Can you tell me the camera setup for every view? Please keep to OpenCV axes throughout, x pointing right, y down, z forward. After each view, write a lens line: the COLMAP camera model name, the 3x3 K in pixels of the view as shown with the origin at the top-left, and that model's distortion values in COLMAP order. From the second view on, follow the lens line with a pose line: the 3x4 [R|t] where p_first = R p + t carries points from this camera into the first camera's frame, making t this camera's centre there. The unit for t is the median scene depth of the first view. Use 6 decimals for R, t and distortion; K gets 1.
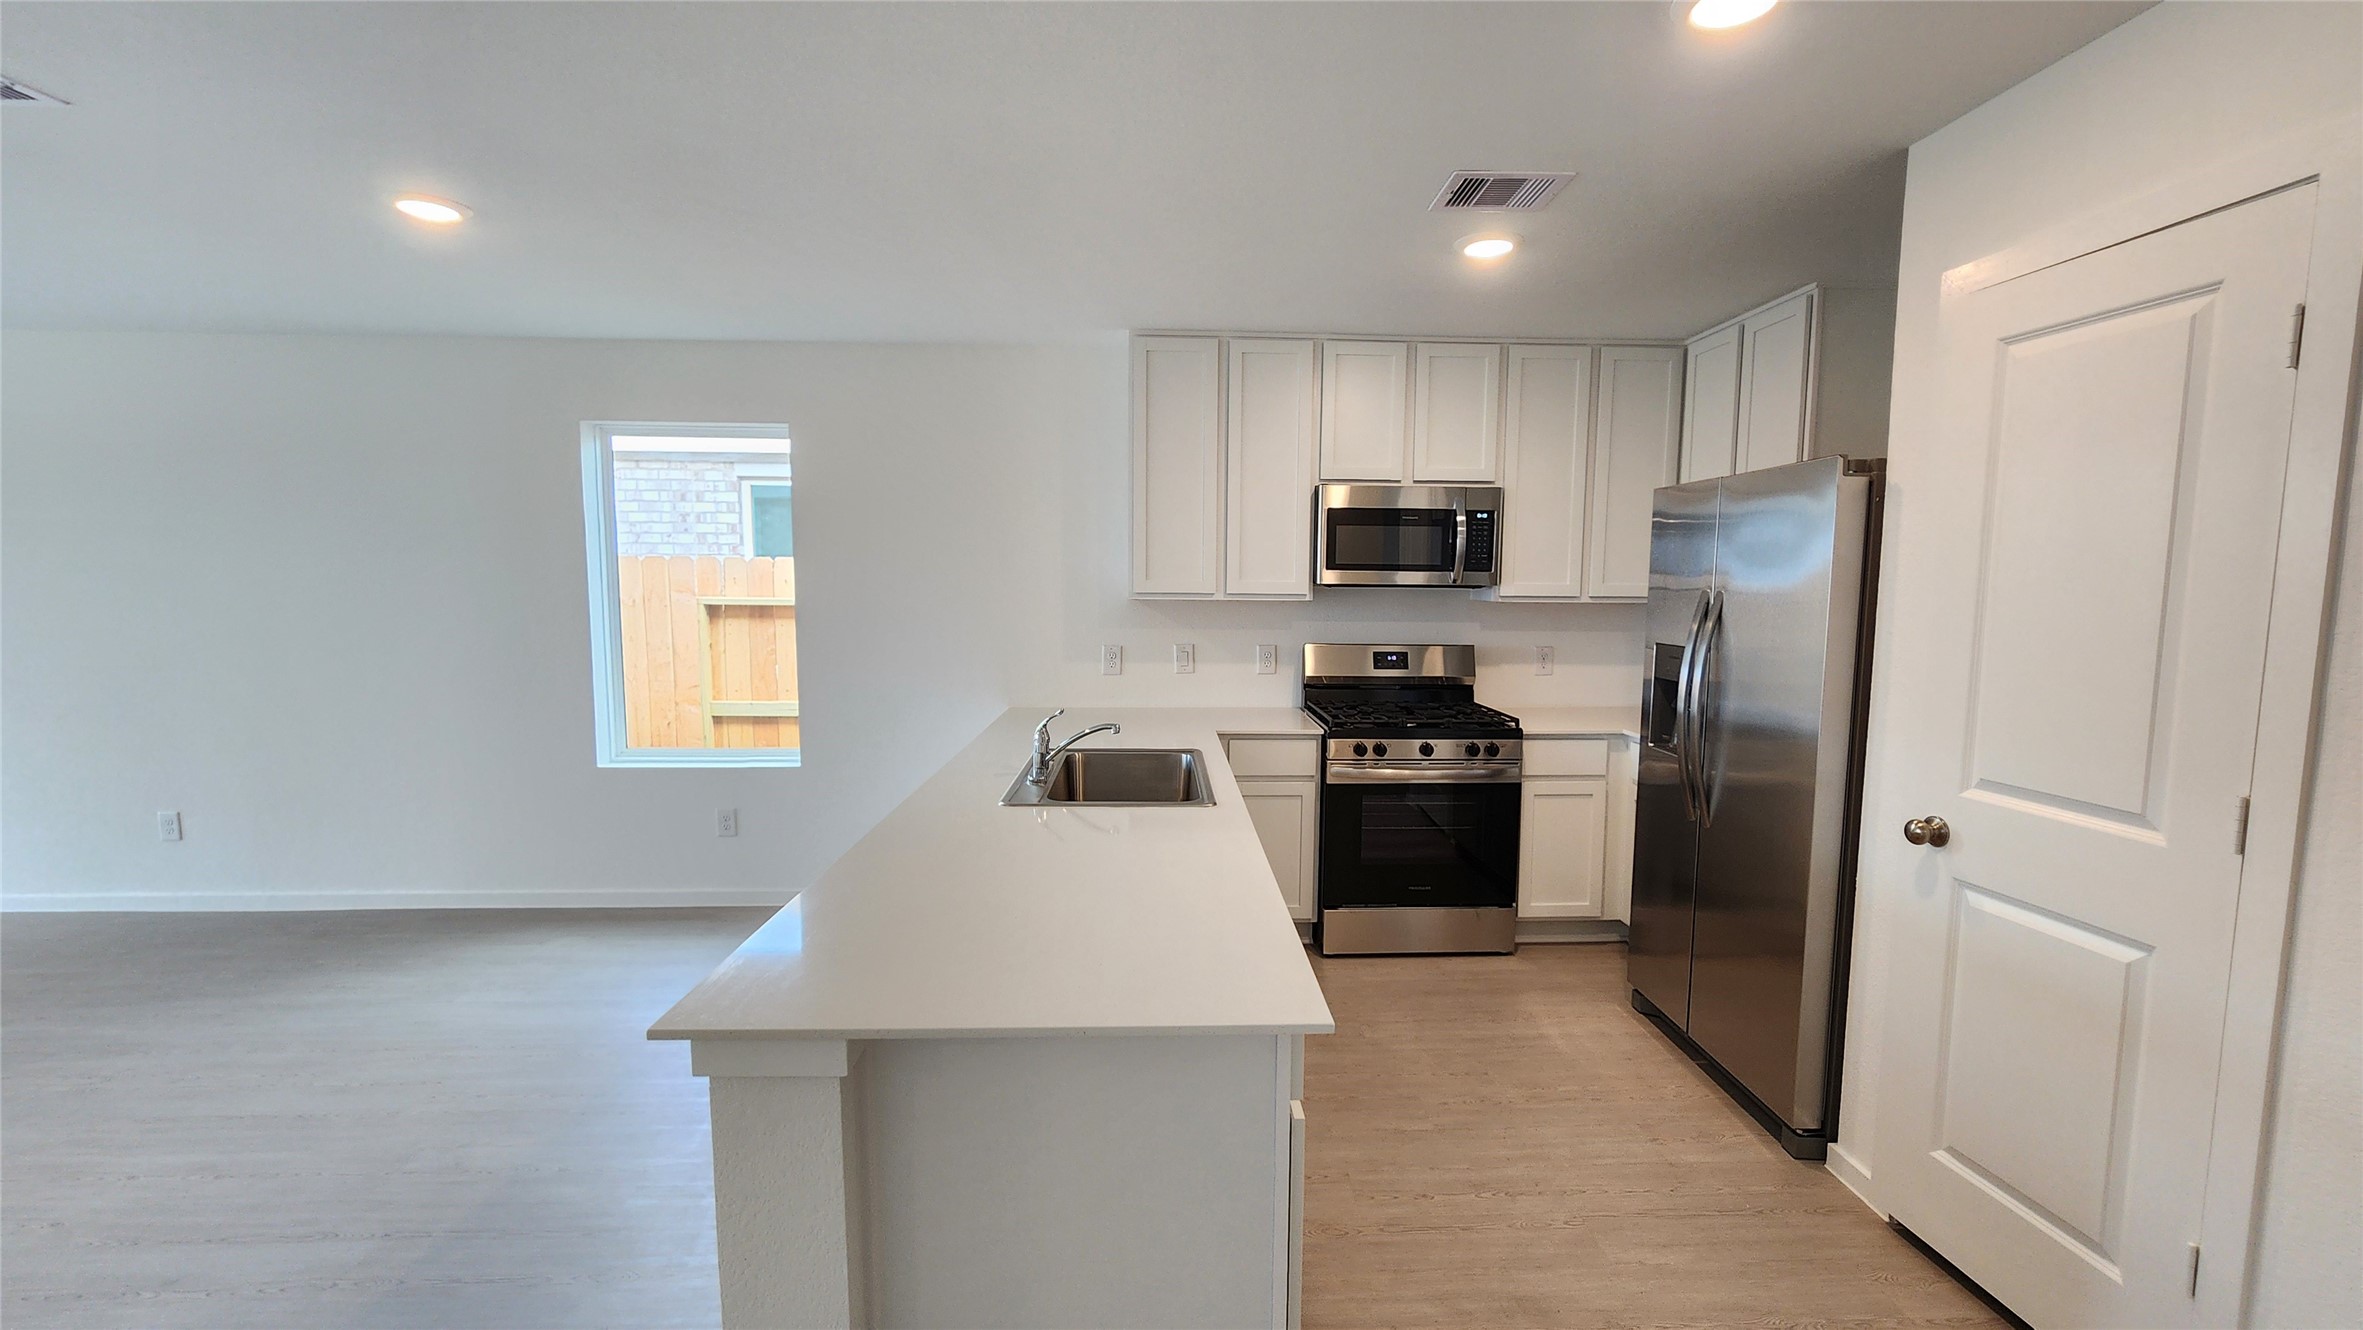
lens RADIAL K [[985.4, 0, 1196.5], [0, 985.4, 677.0], [0, 0, 1]] dist [0.000672, 0.000471]
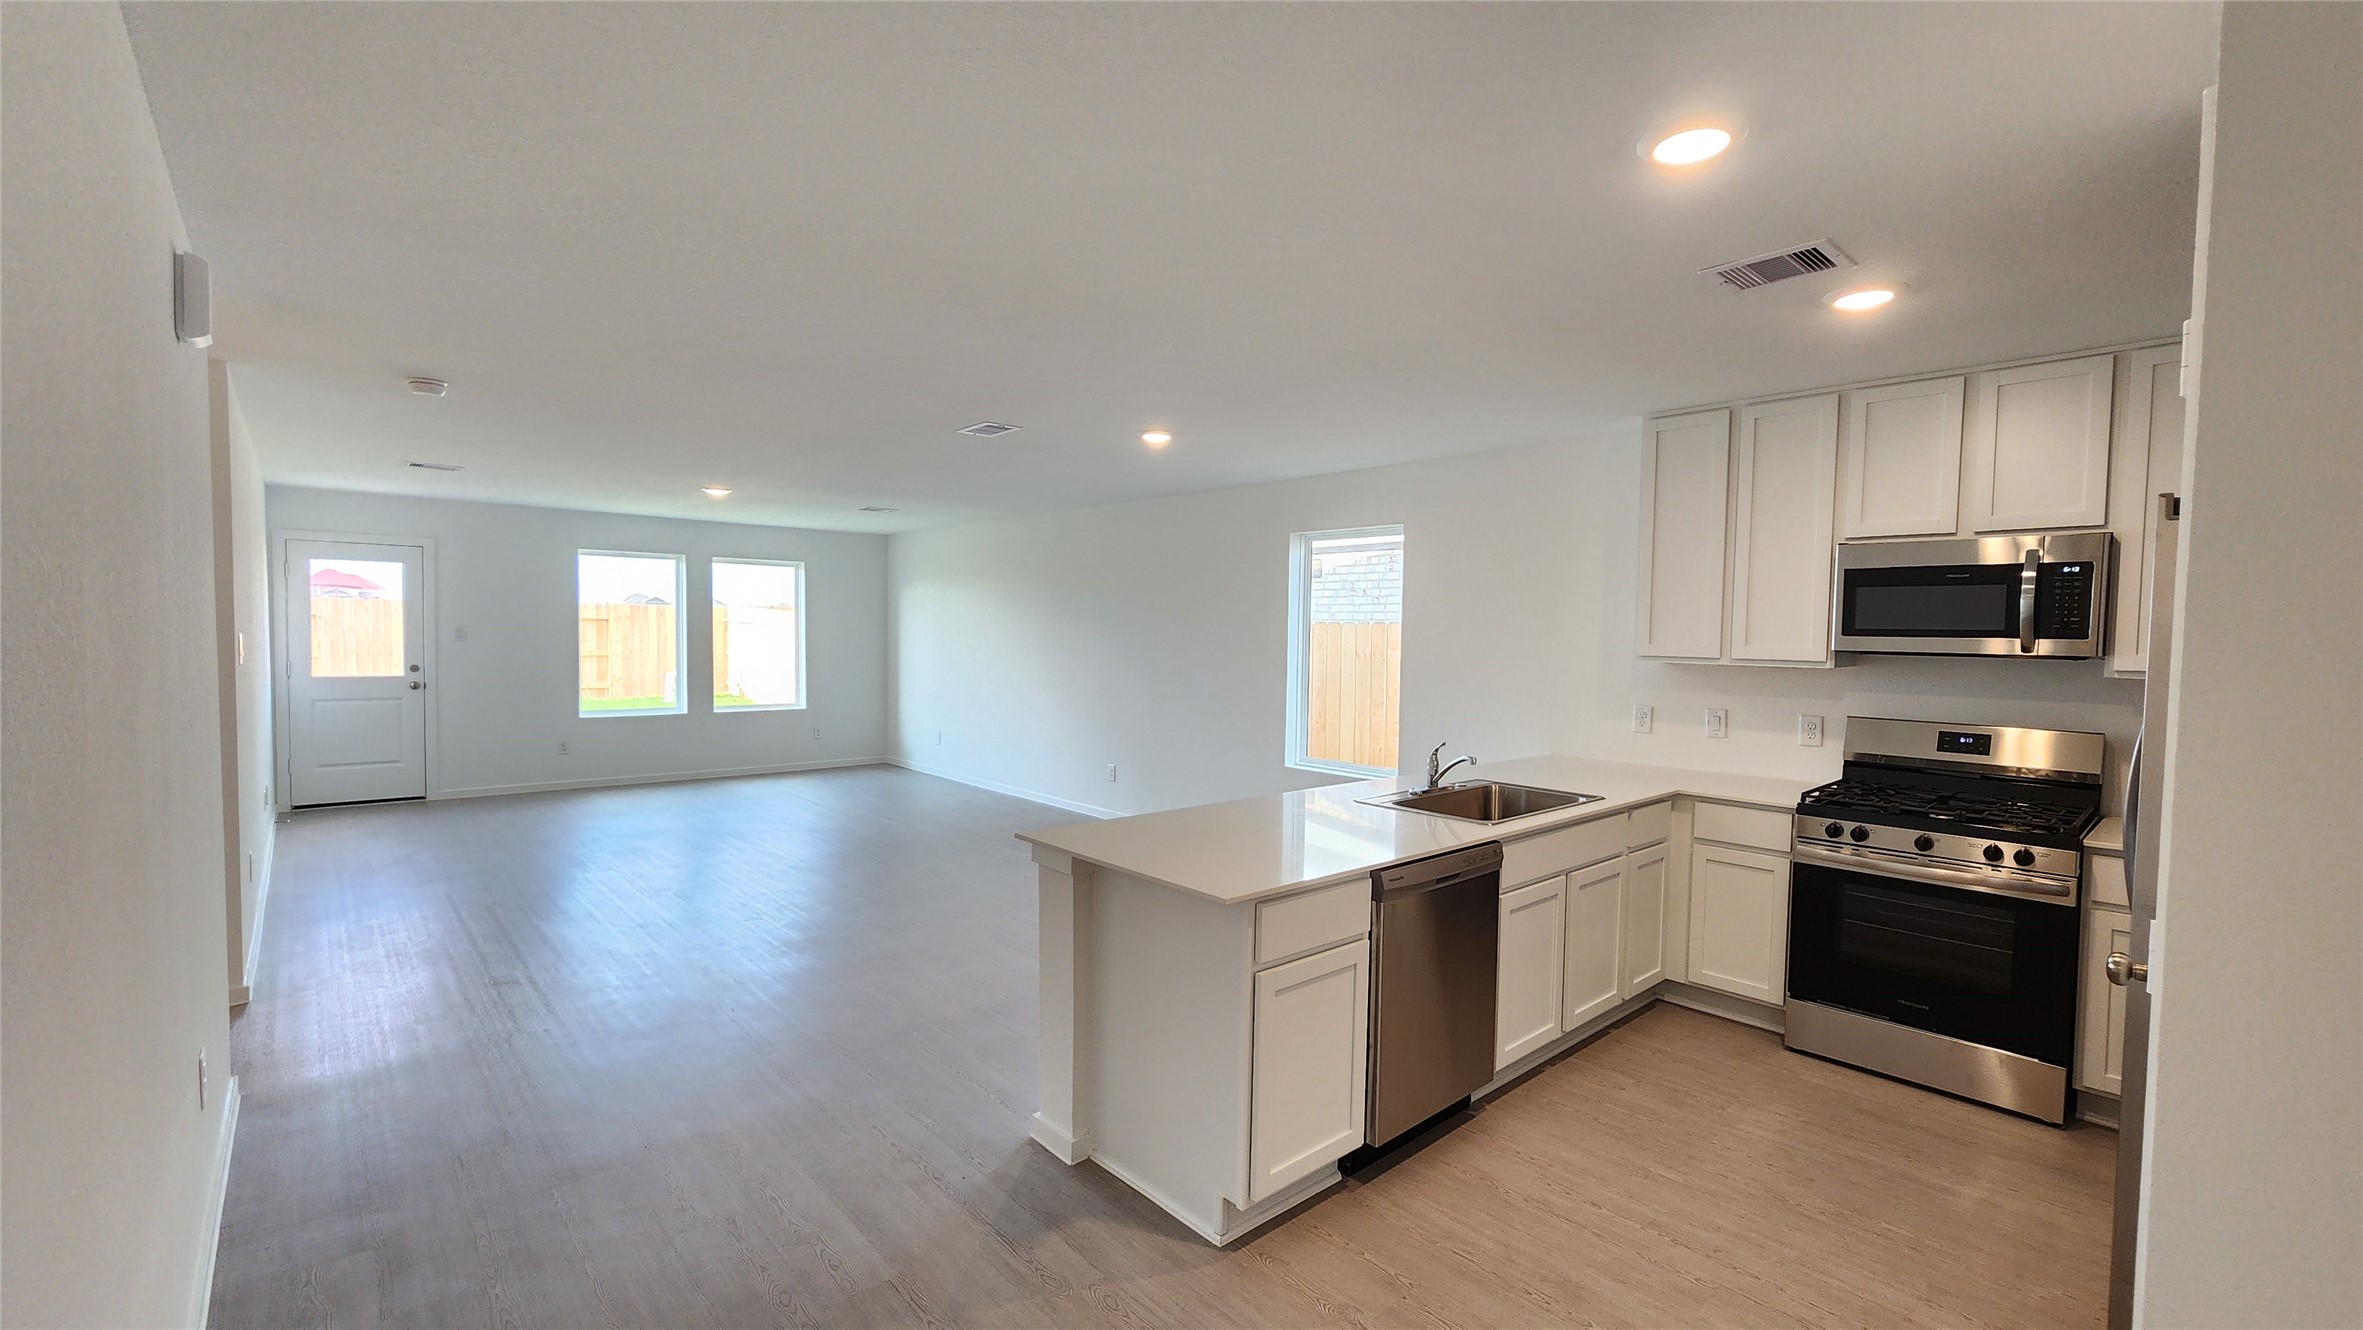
lens RADIAL K [[985.4, 0, 1188.8], [0, 985.4, 669.9], [0, 0, 1]] dist [0.000672, 0.000471]
pose [[0.637550, 0.034828, -0.769621, 0.449589], [-0.089648, 0.995545, -0.029212, 0.005116], [0.765175, 0.087619, 0.637832, -0.054337]]
